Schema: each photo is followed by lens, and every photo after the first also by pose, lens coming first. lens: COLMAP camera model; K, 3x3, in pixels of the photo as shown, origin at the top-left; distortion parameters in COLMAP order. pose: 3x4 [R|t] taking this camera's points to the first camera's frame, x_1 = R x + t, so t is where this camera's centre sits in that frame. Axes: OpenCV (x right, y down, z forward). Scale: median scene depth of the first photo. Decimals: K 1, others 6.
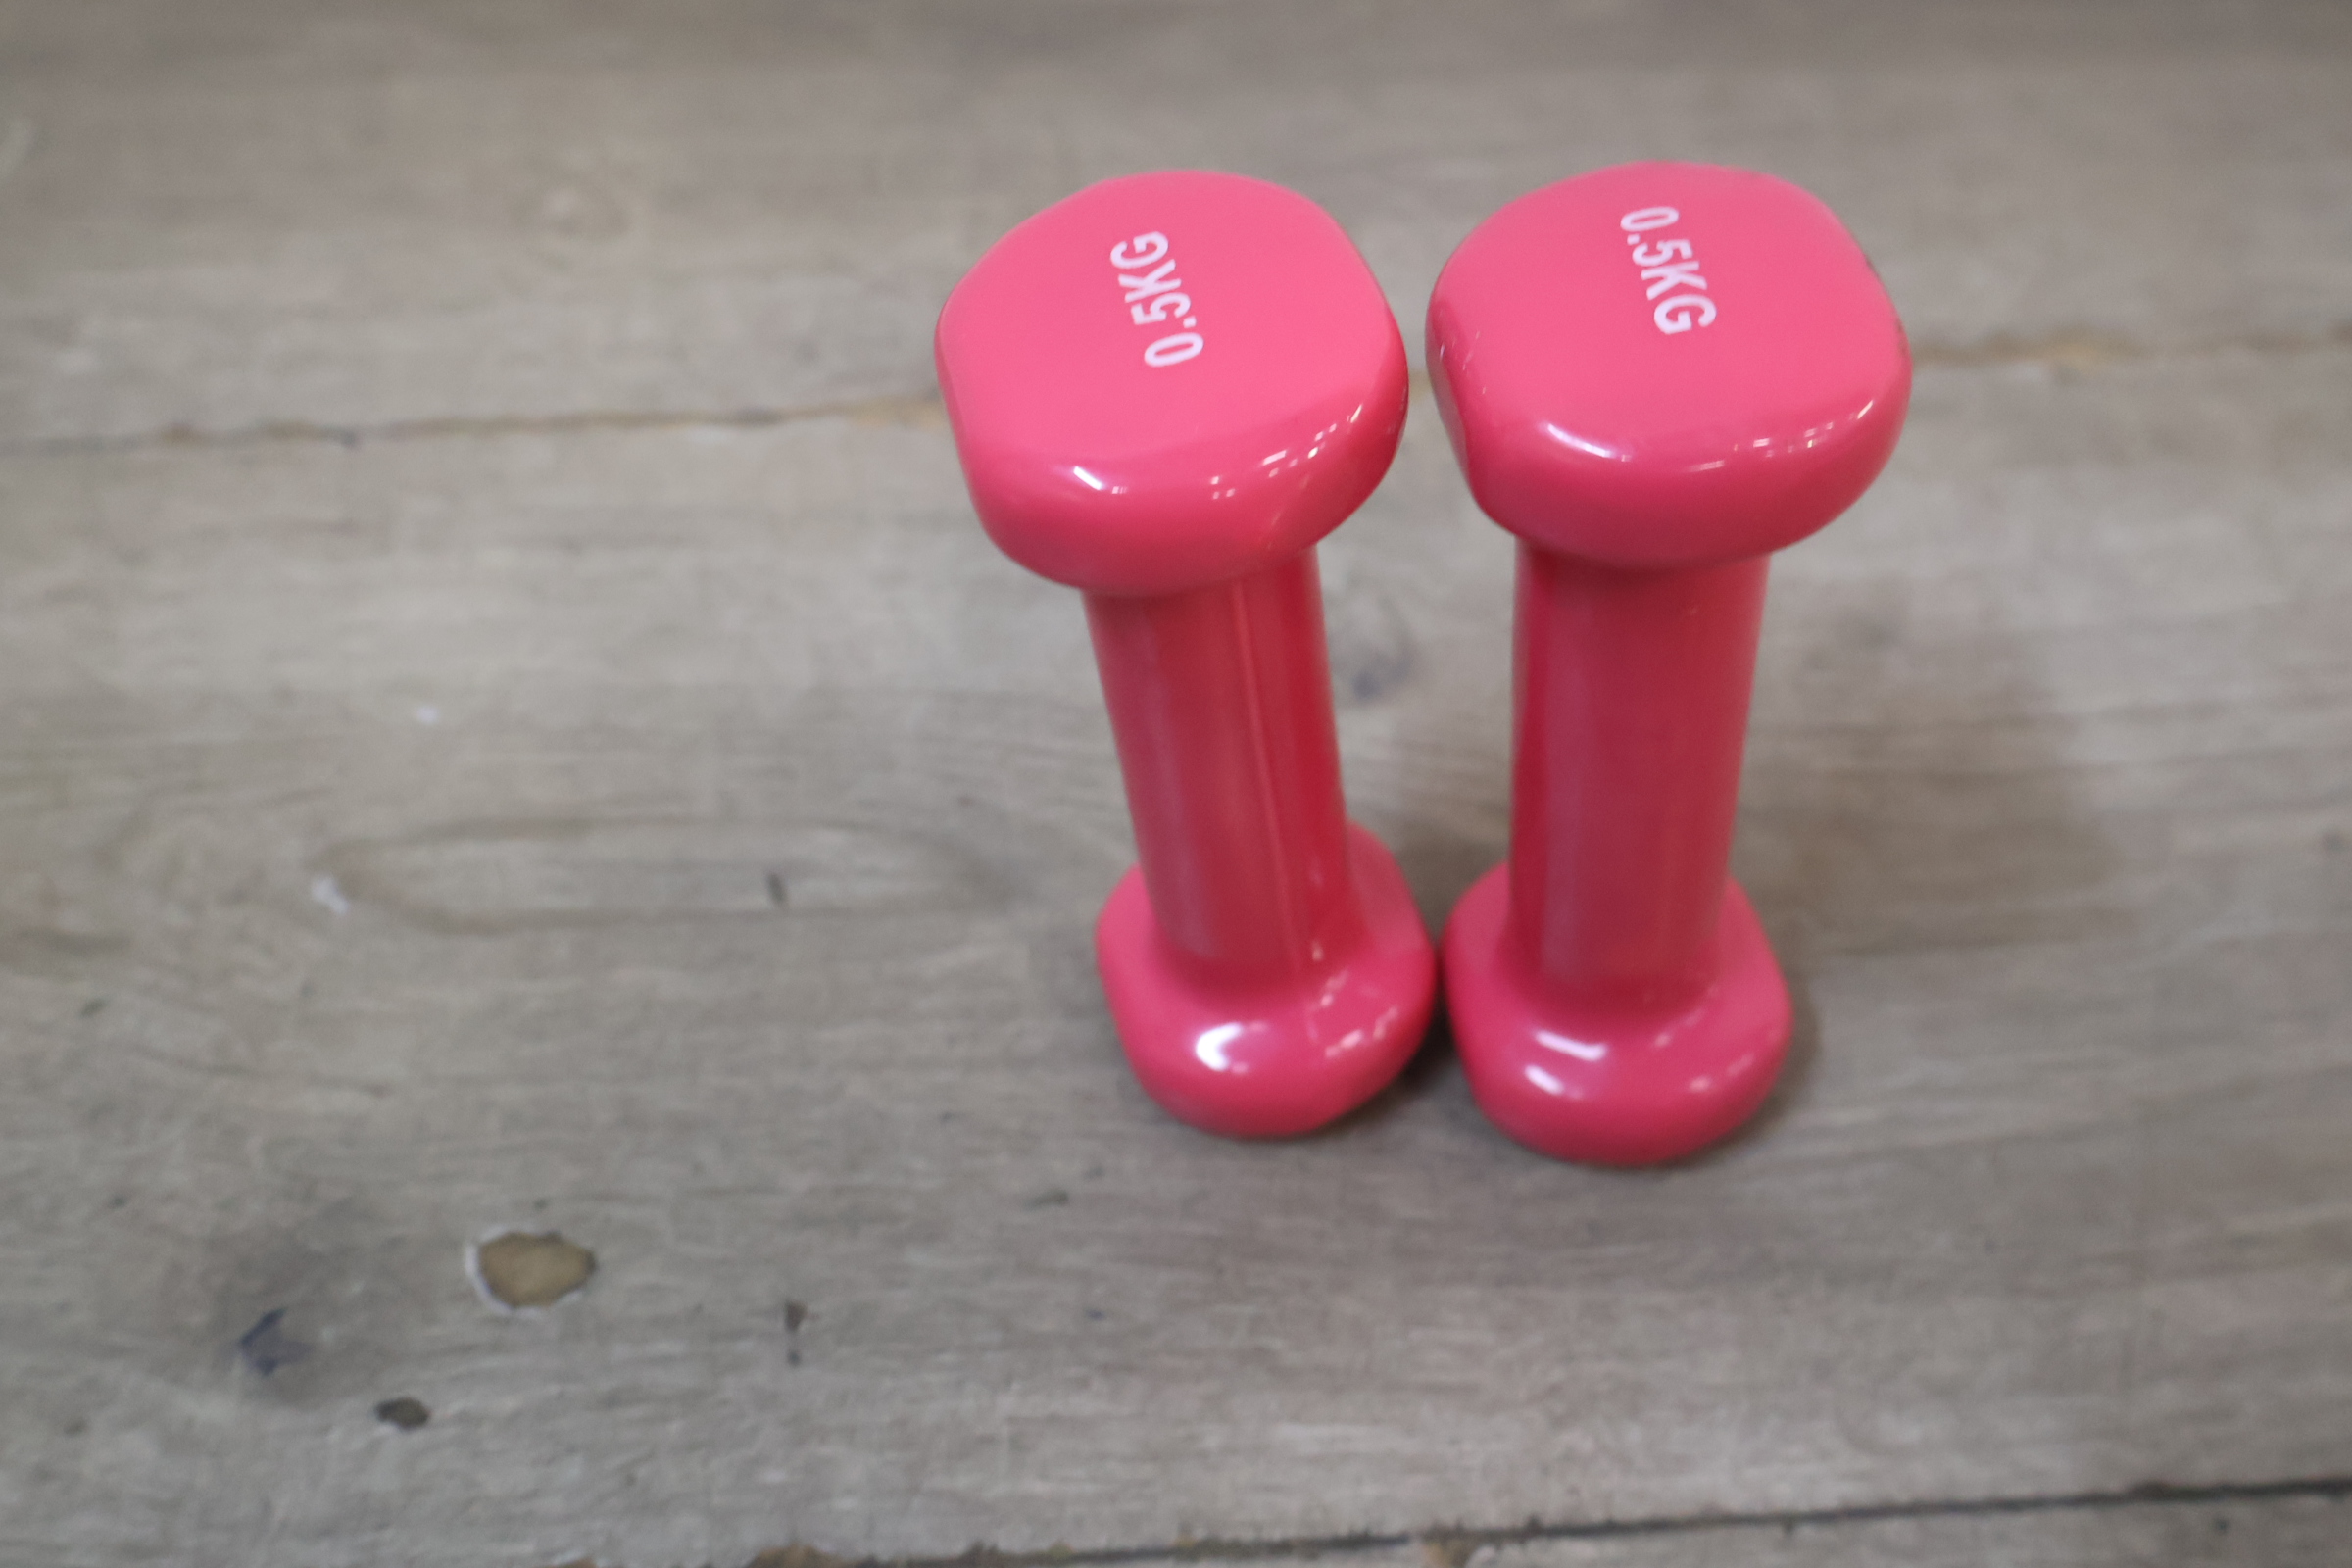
lens RADIAL K [[2454.2, 0, 1173.1], [0, 2454.2, 789.1], [0, 0, 1]] dist [0.007548, 0.000000]
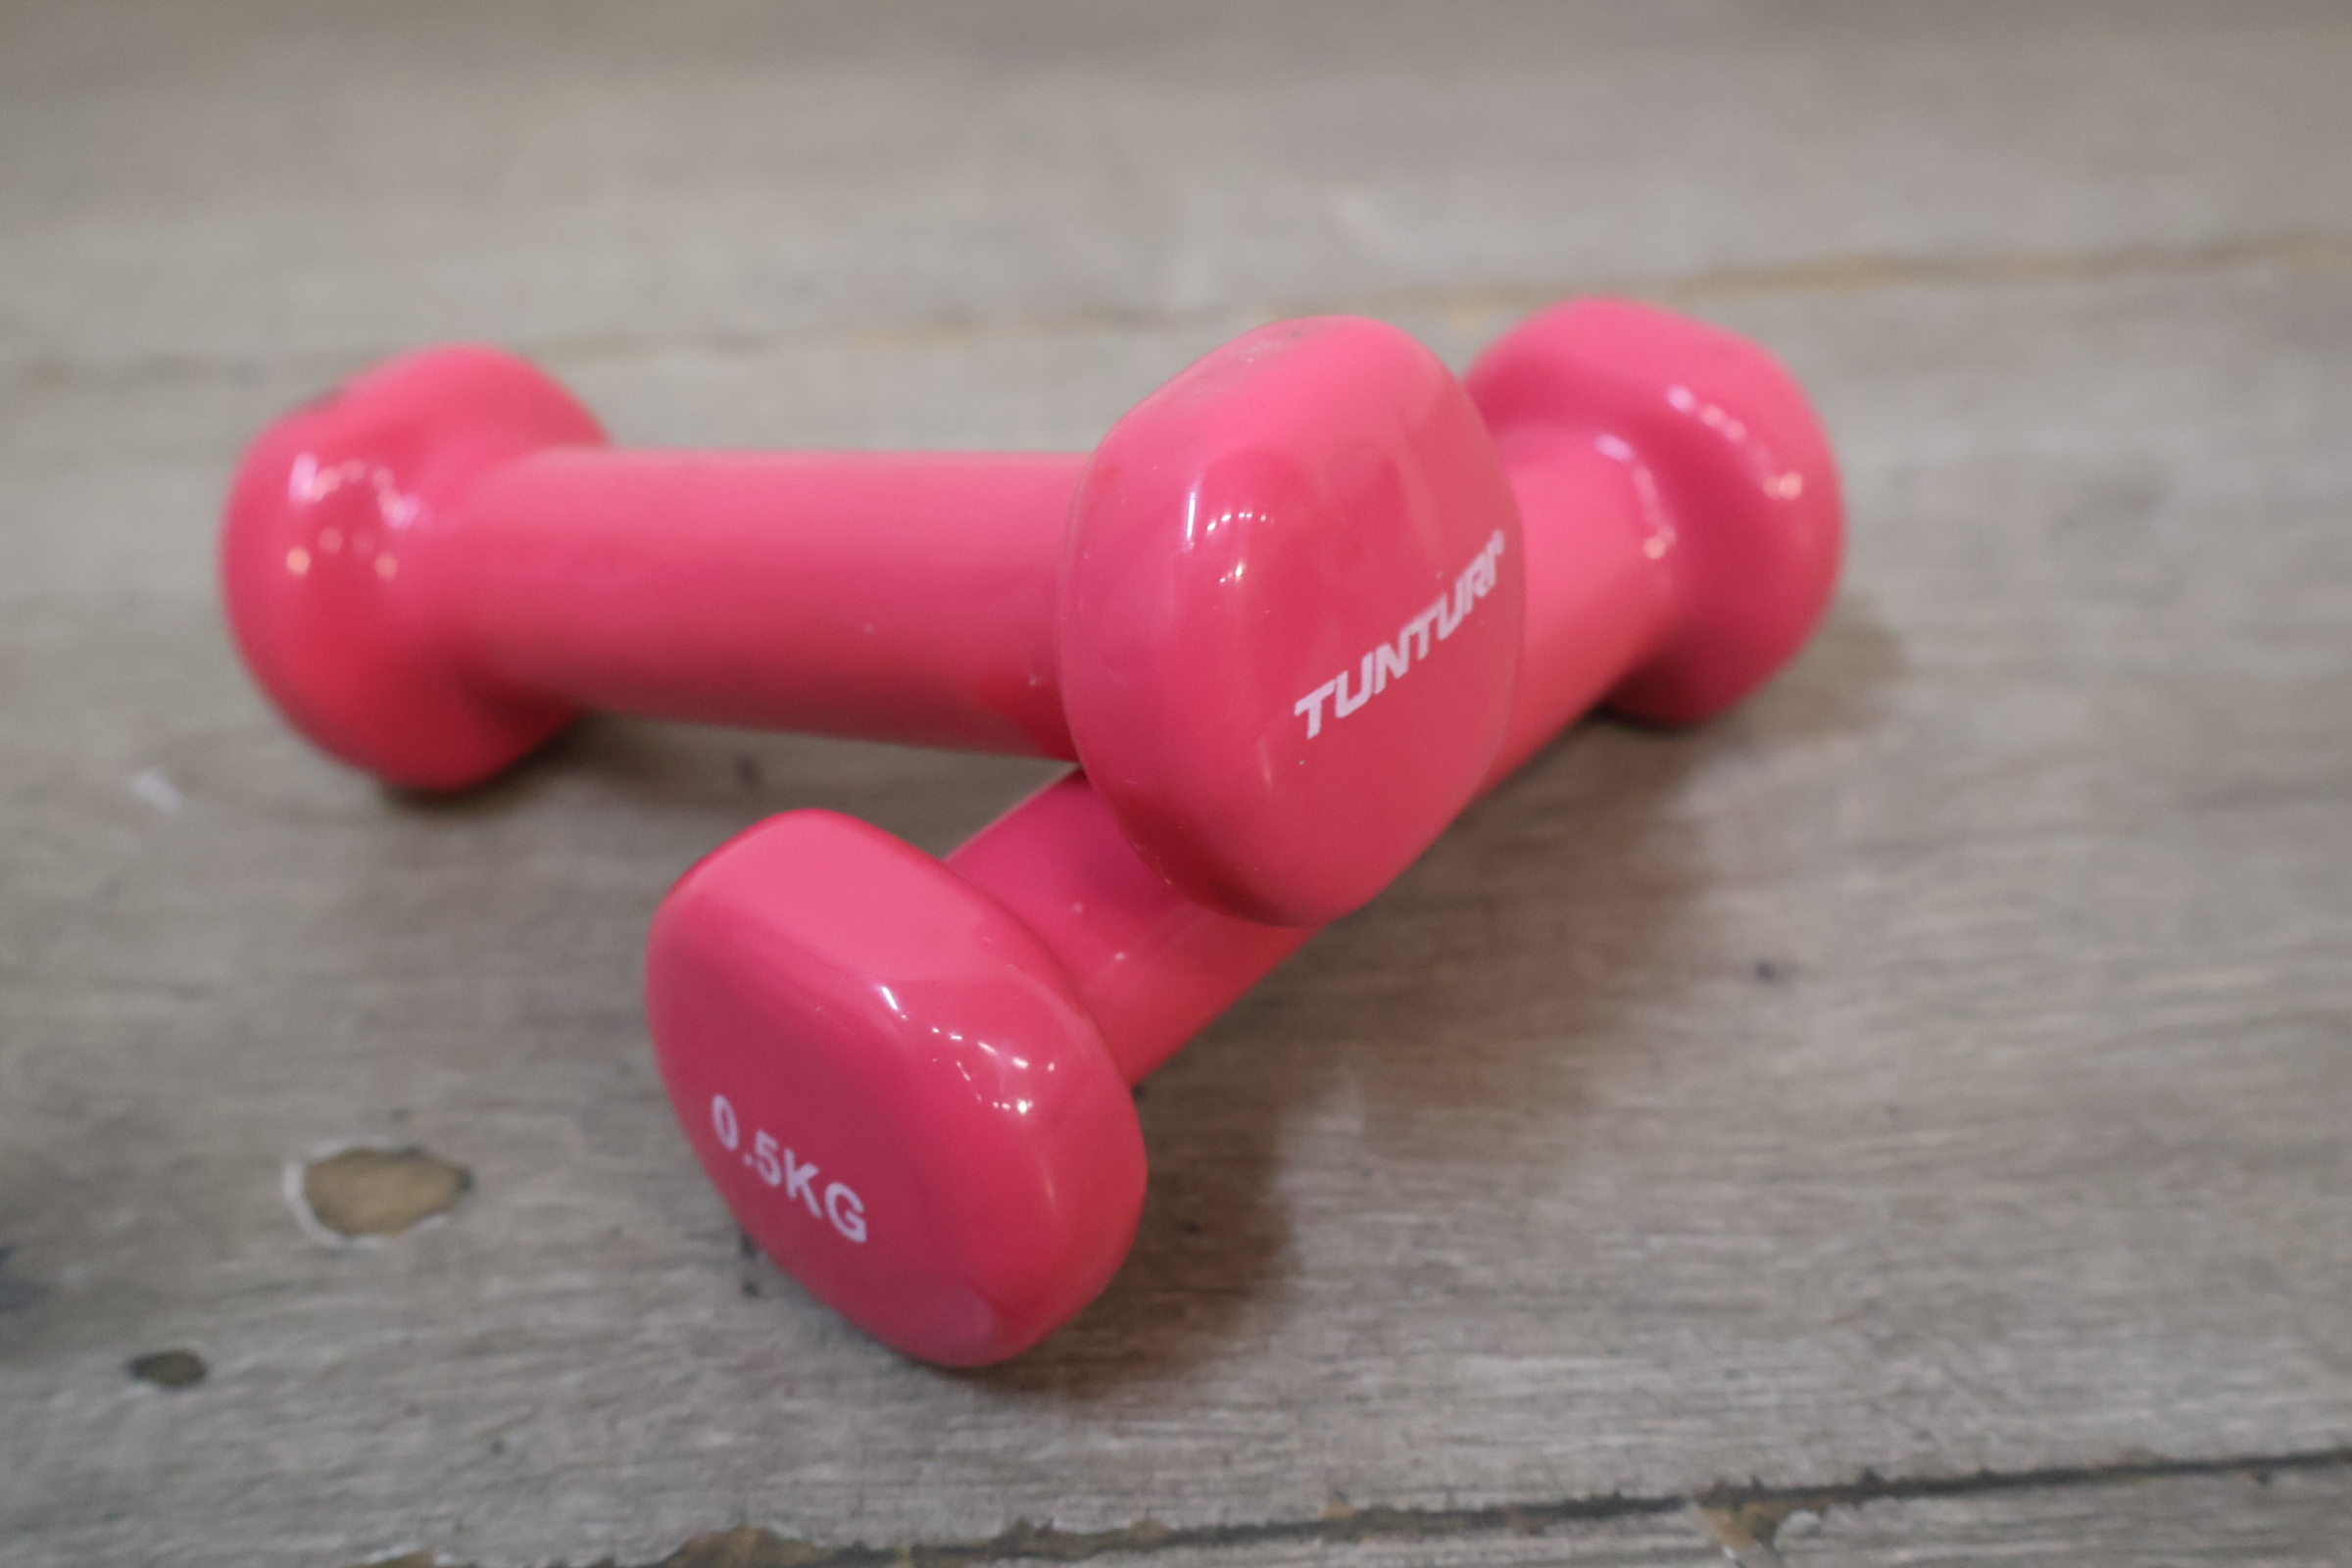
lens RADIAL K [[2454.2, 0, 1169.1], [0, 2454.2, 787.6], [0, 0, 1]] dist [0.007548, 0.000000]
pose [[0.999892, -0.014683, 0.000078, -0.034582], [0.014284, 0.971487, -0.236664, 0.250669], [0.003399, 0.236640, 0.971592, 0.292868]]
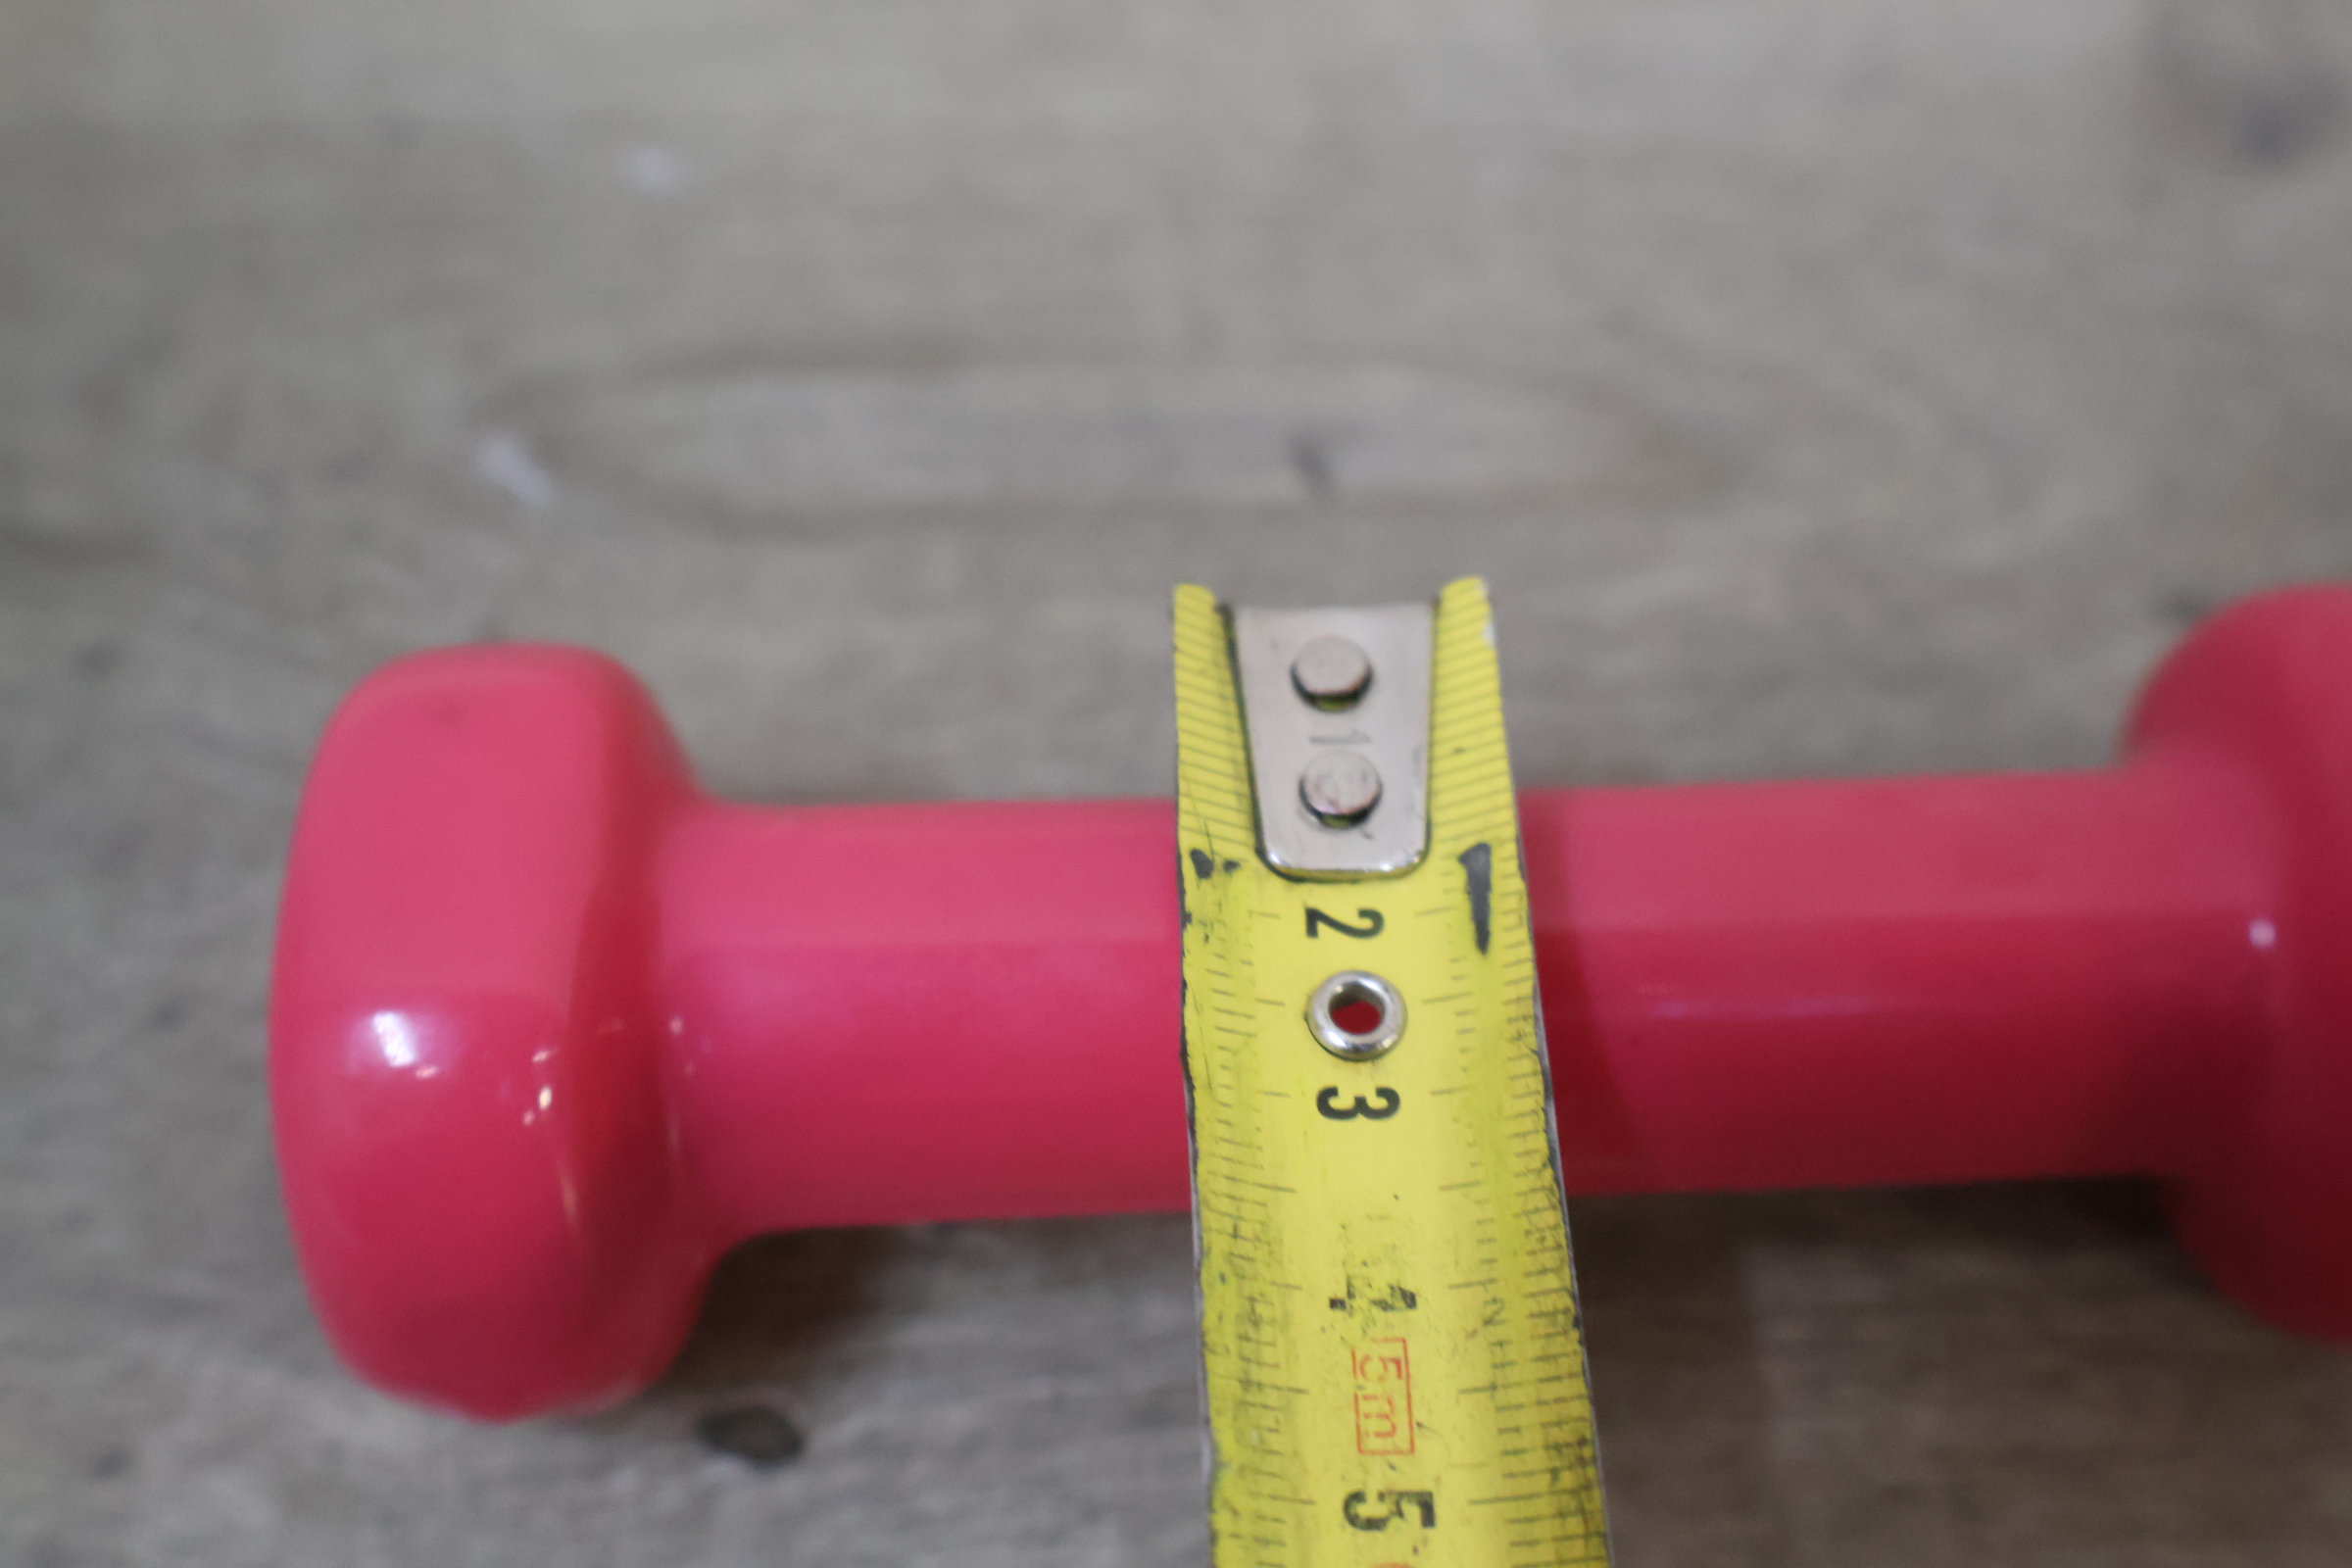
lens RADIAL K [[2454.2, 0, 1169.5], [0, 2454.2, 785.5], [0, 0, 1]] dist [0.007548, 0.000000]
pose [[0.999682, 0.007488, 0.024062, -0.228980], [-0.009921, 0.994671, 0.102618, 0.062266], [-0.023166, -0.102824, 0.994430, 0.478955]]
